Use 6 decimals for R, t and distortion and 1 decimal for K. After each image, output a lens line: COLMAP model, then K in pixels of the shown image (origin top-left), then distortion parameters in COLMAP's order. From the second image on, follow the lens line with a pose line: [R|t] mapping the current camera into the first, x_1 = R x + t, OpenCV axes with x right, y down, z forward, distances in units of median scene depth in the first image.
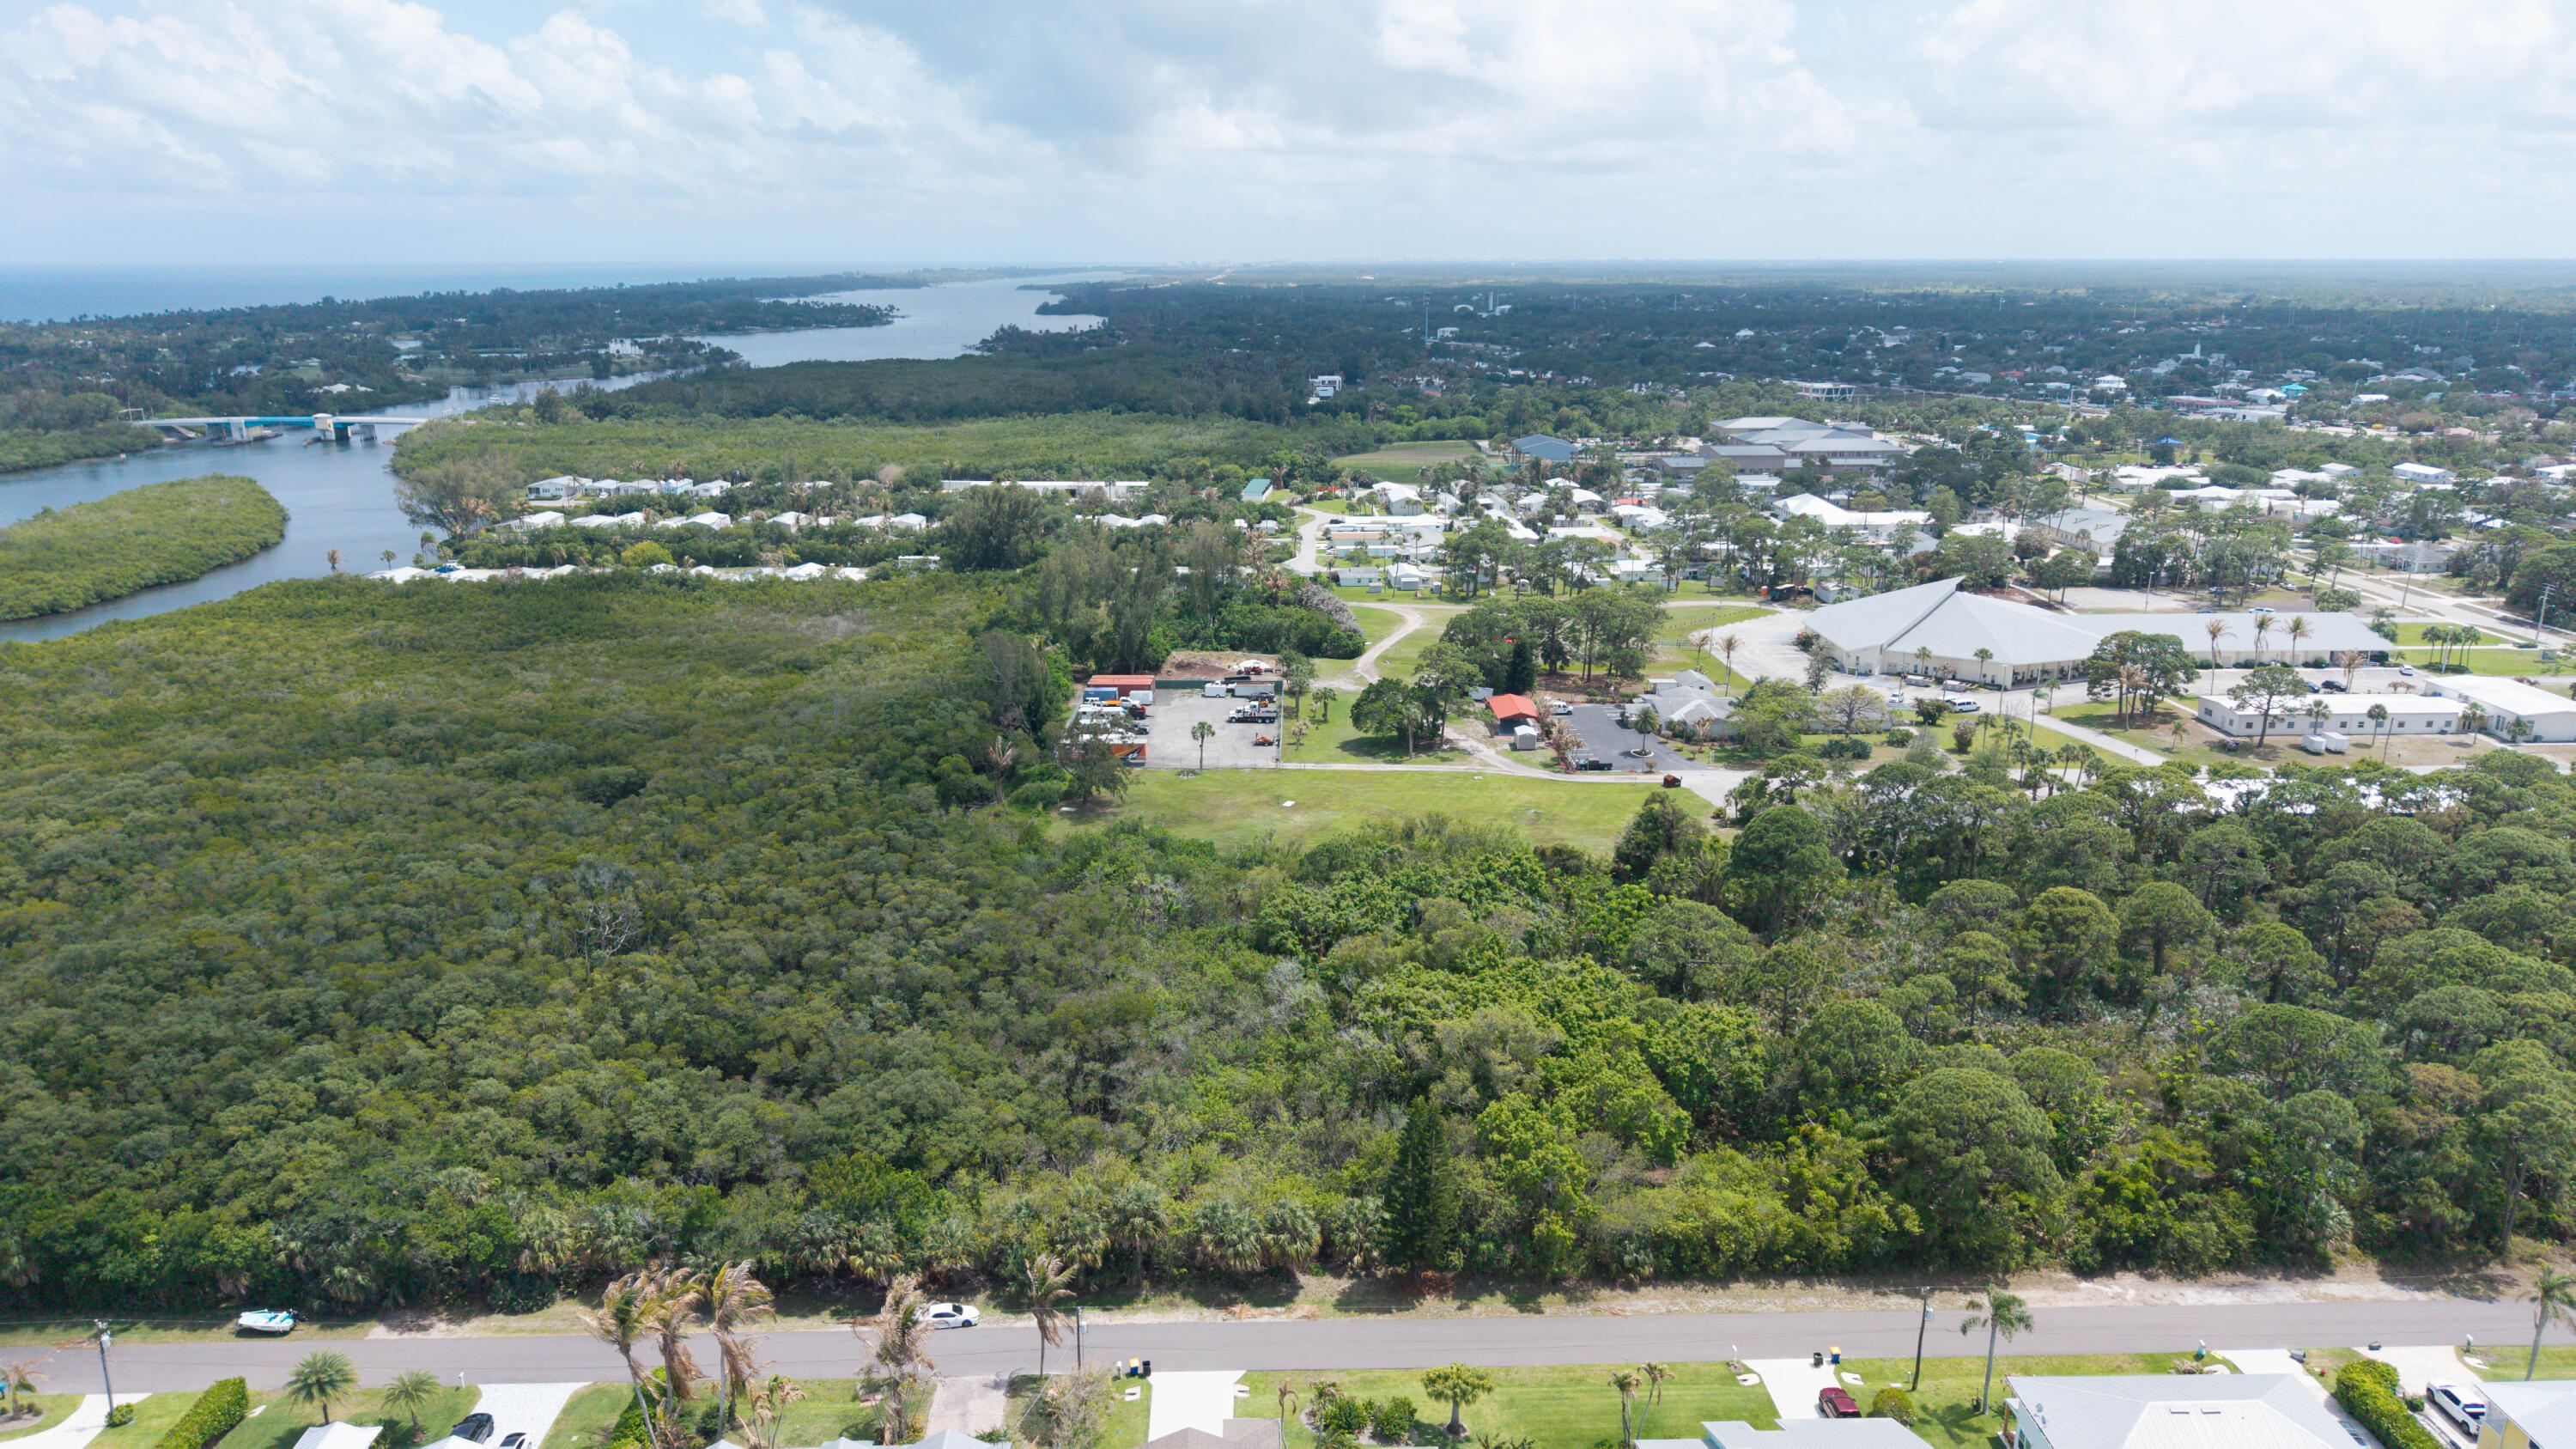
lens RADIAL K [[1710.7, 0, 1281.8], [0, 1710.7, 728.0], [0, 0, 1]] dist [0.026051, -0.028744]
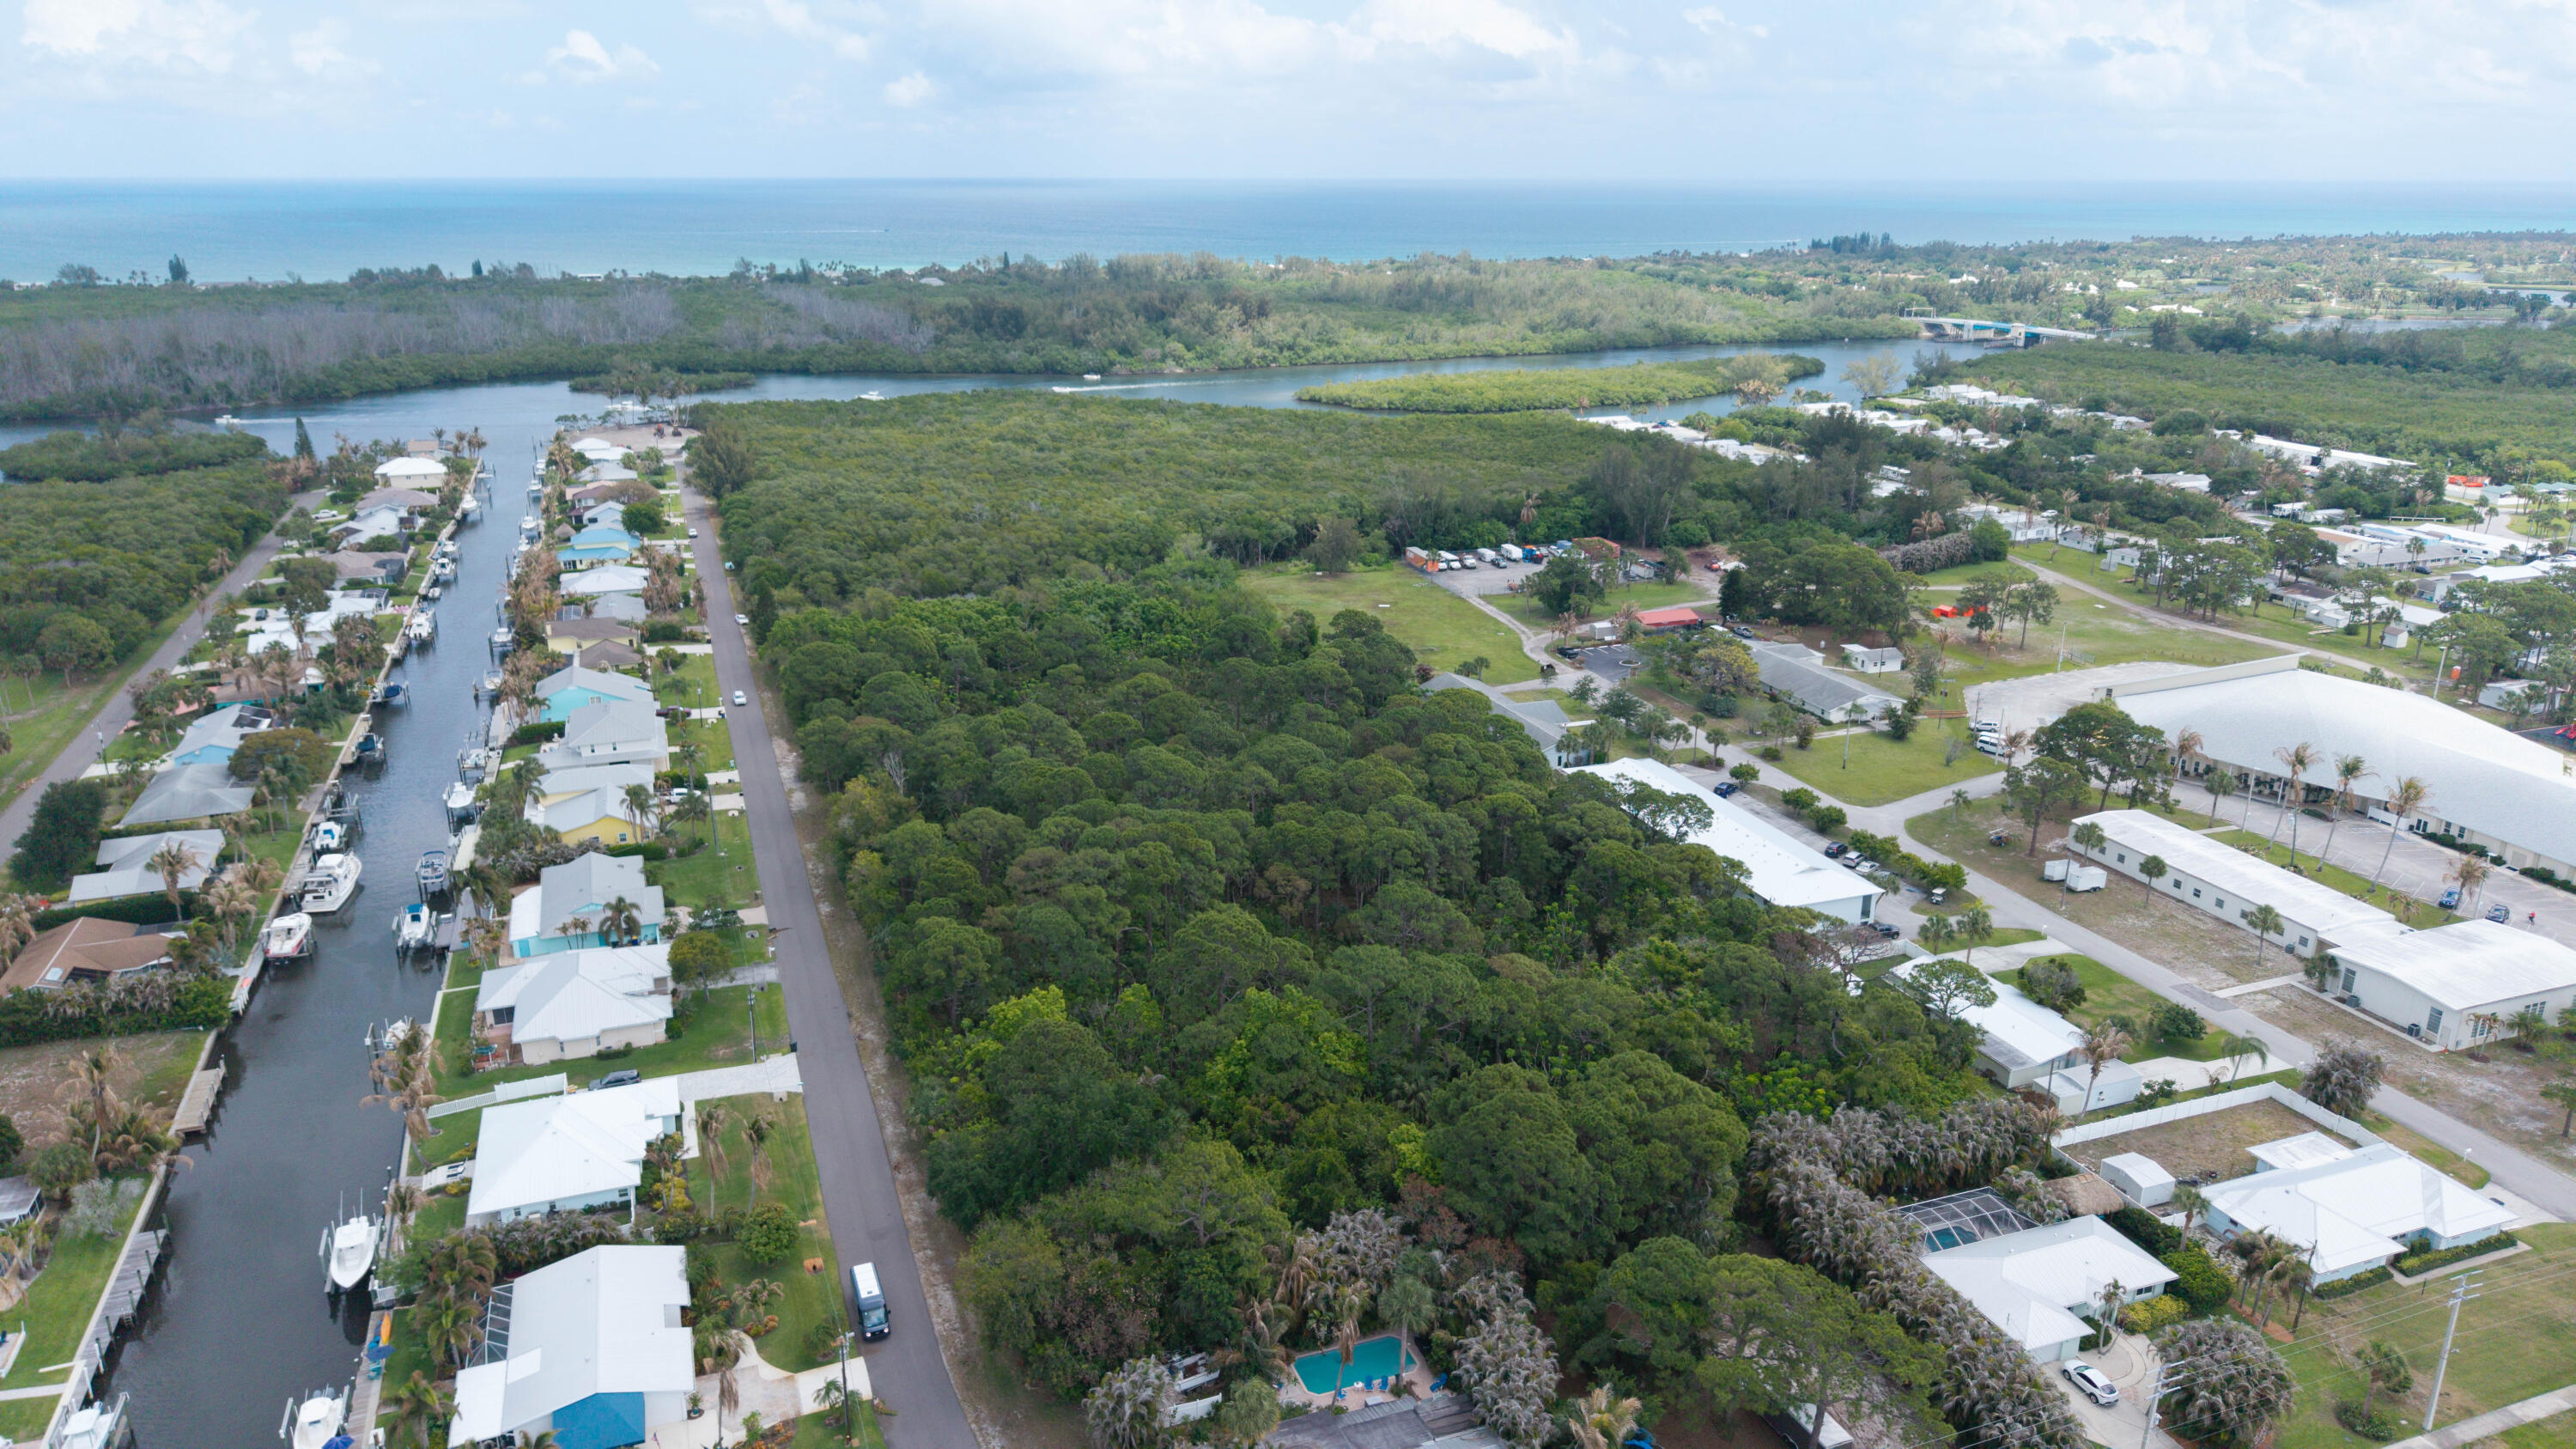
lens RADIAL K [[1710.7, 0, 1293.4], [0, 1710.7, 728.2], [0, 0, 1]] dist [0.026051, -0.028744]
pose [[0.323514, 0.293405, -0.899584, 0.760282], [-0.252611, 0.942986, 0.216715, -0.087409], [0.911881, 0.157134, 0.379187, 0.241825]]
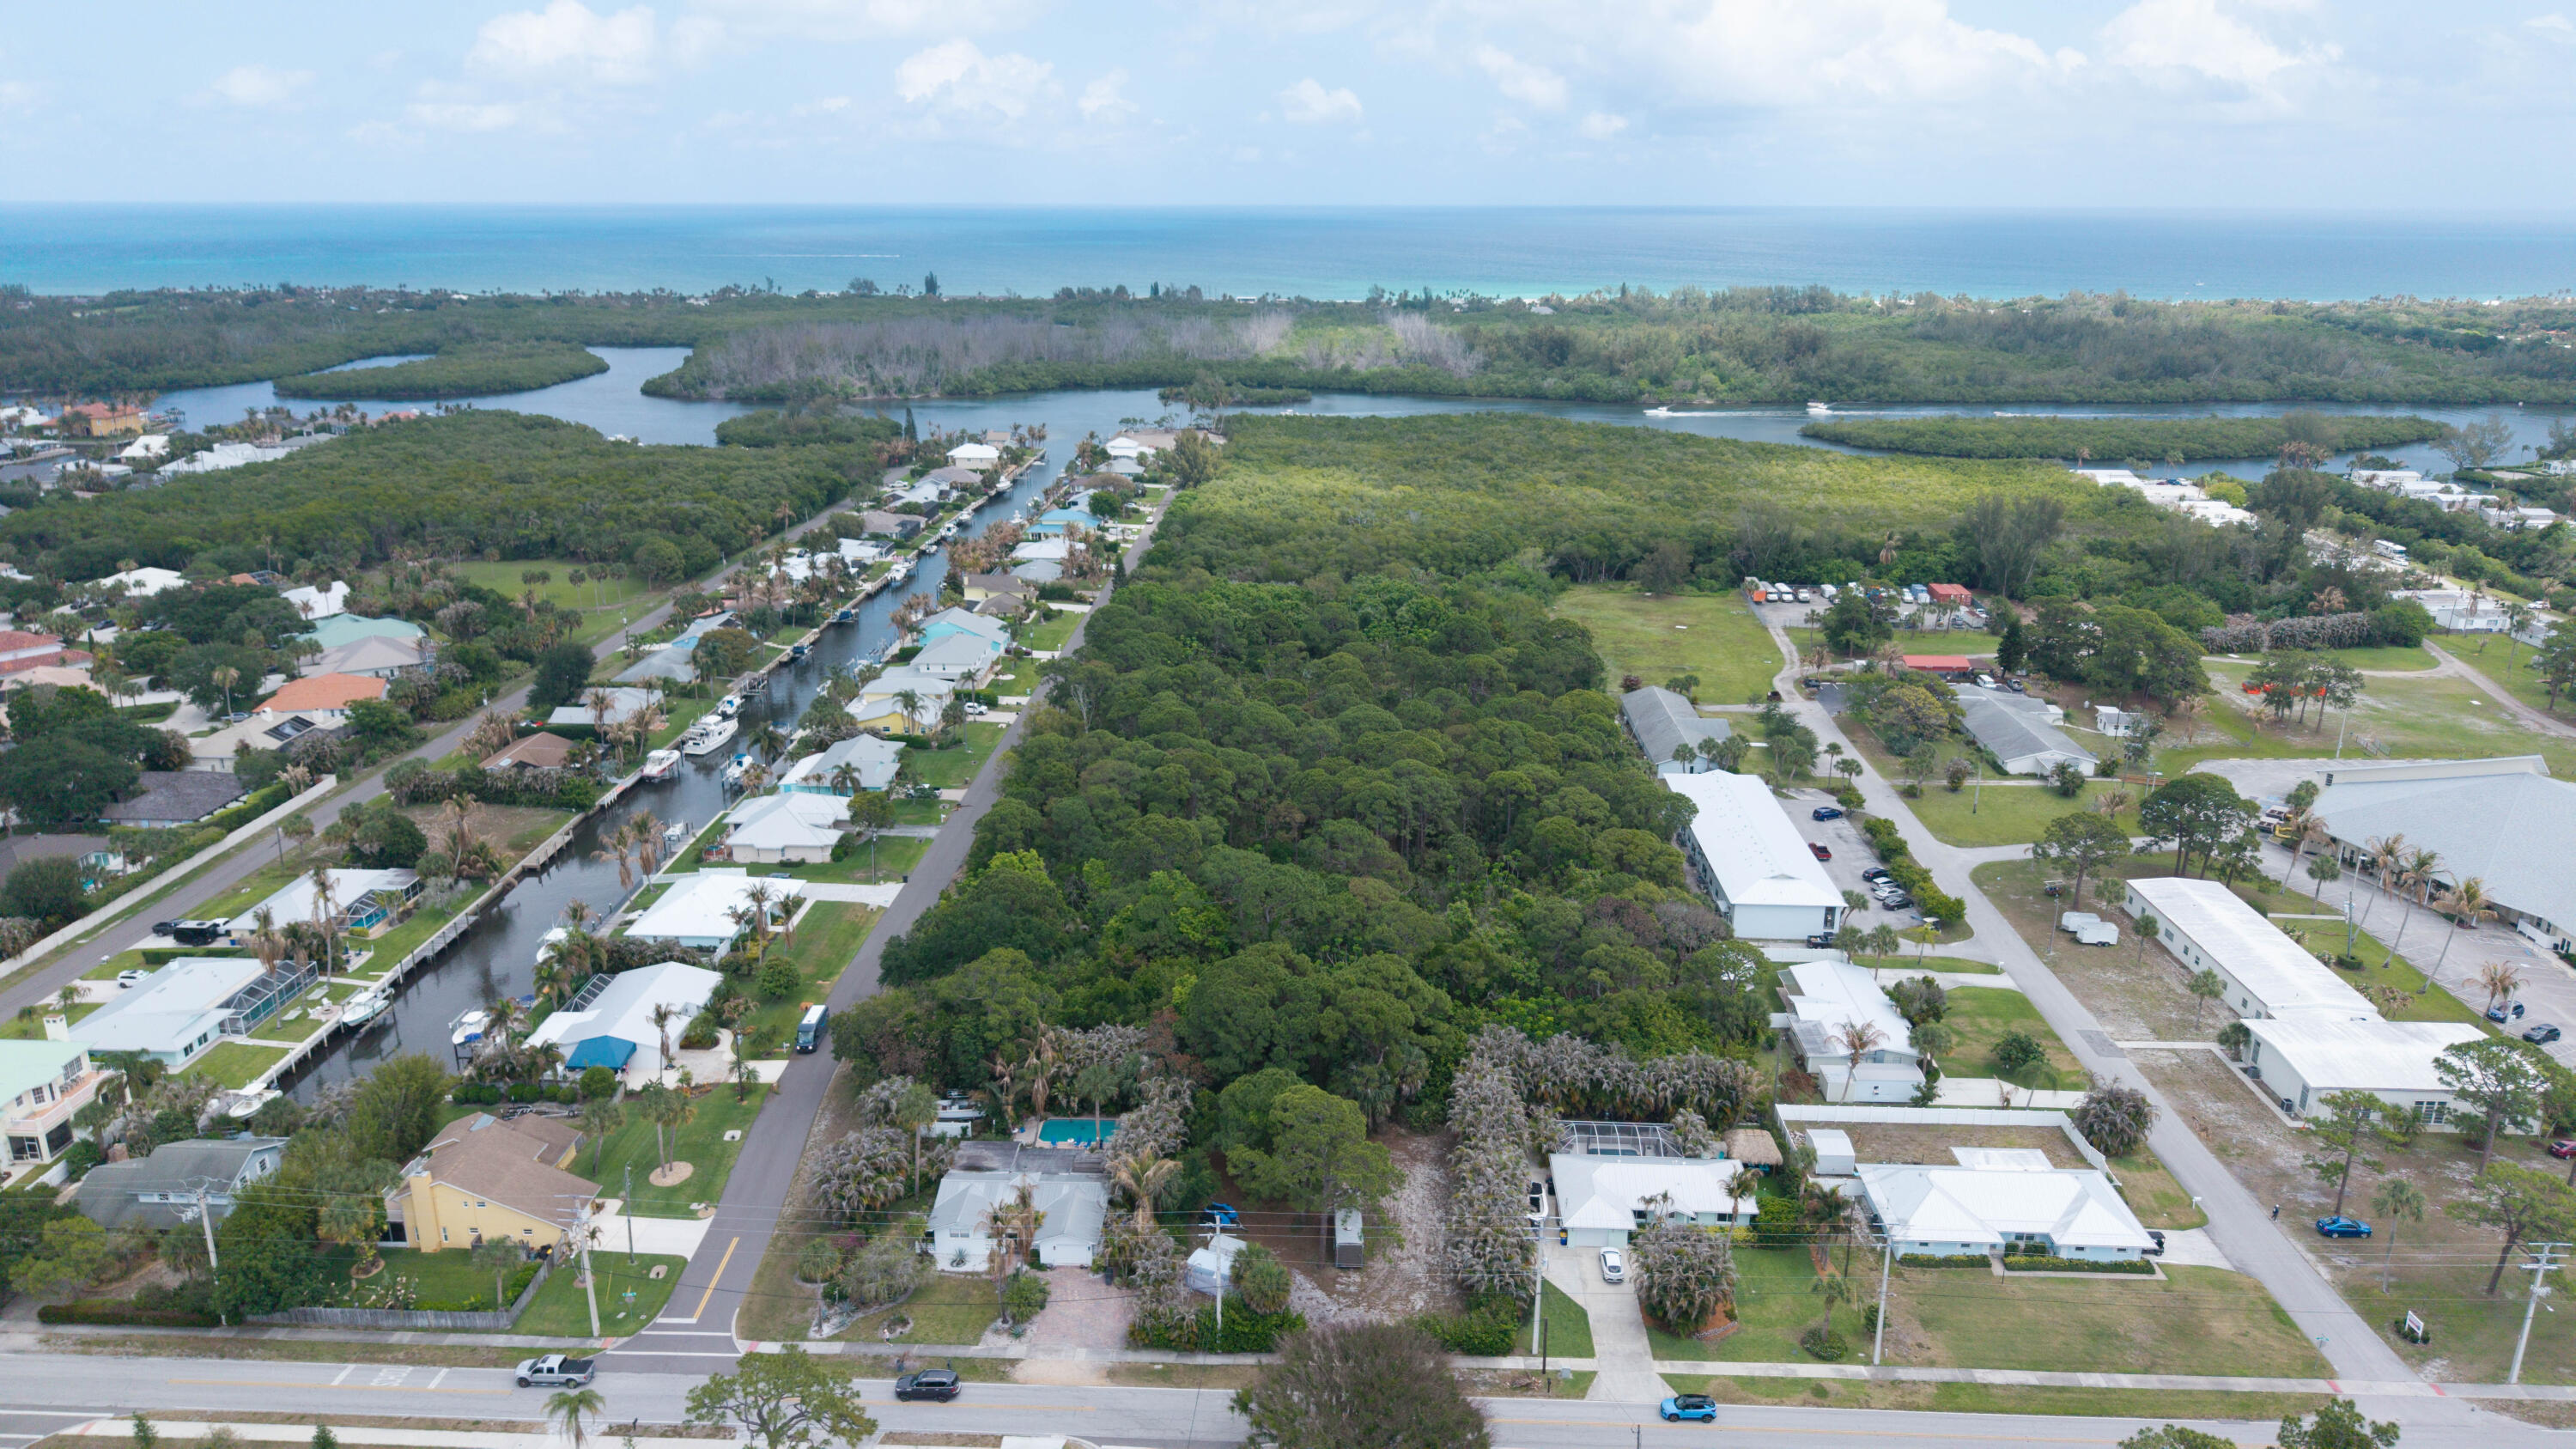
lens RADIAL K [[1710.7, 0, 1302.7], [0, 1710.7, 750.6], [0, 0, 1]] dist [0.026051, -0.028744]
pose [[-0.062857, 0.307025, -0.949623, 0.876771], [-0.267750, 0.911436, 0.312401, -0.140350], [0.961436, 0.273898, 0.024916, 0.398549]]
